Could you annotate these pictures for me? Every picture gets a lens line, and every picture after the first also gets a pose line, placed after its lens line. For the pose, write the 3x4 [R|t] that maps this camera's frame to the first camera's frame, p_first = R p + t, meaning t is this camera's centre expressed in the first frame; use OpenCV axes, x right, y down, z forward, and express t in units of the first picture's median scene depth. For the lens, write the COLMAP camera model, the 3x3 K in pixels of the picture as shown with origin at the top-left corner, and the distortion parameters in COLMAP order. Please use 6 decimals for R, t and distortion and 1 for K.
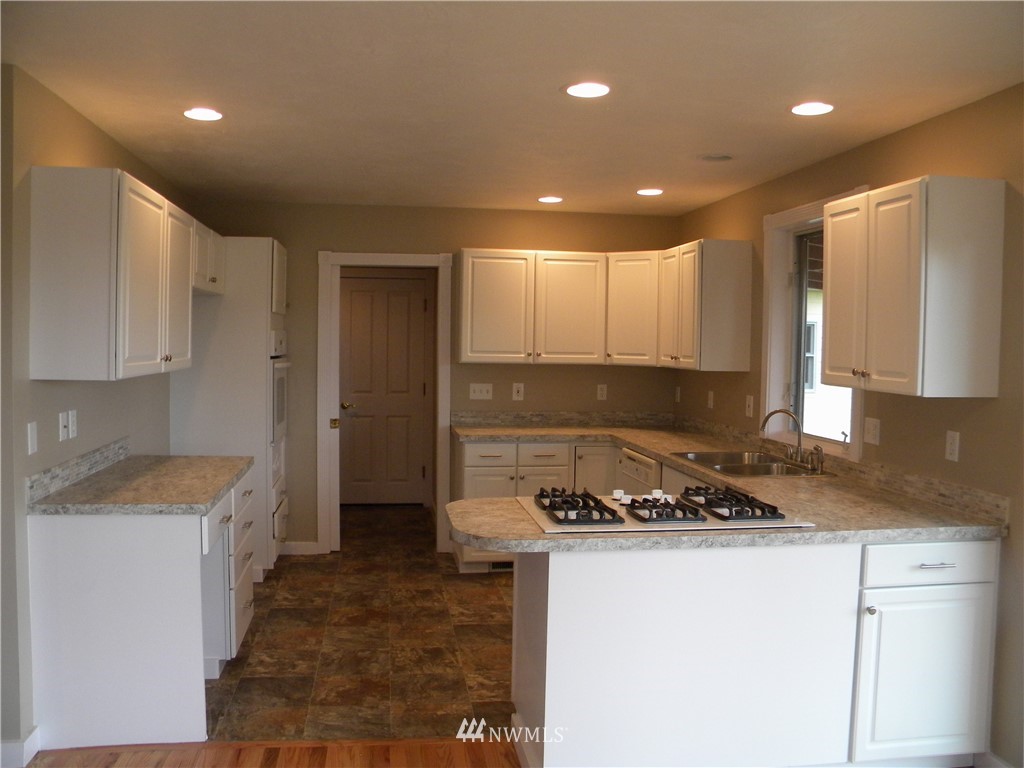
lens RADIAL K [[867.8, 0, 512.0], [0, 867.8, 384.0], [0, 0, 1]] dist [-0.209066, 0.190317]
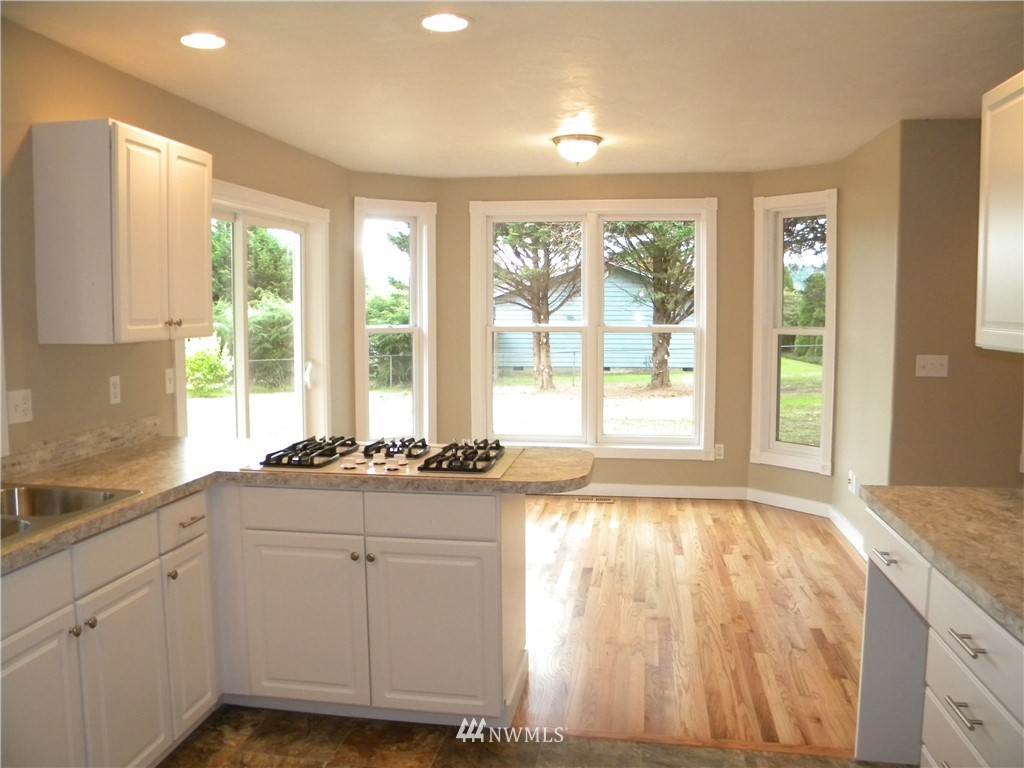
lens RADIAL K [[867.8, 0, 512.0], [0, 867.8, 384.0], [0, 0, 1]] dist [-0.209066, 0.190317]
pose [[-0.953486, -0.041983, 0.298500, -0.257882], [0.002941, 0.988911, 0.148481, -0.085785], [-0.301424, 0.142452, -0.942789, 1.796973]]
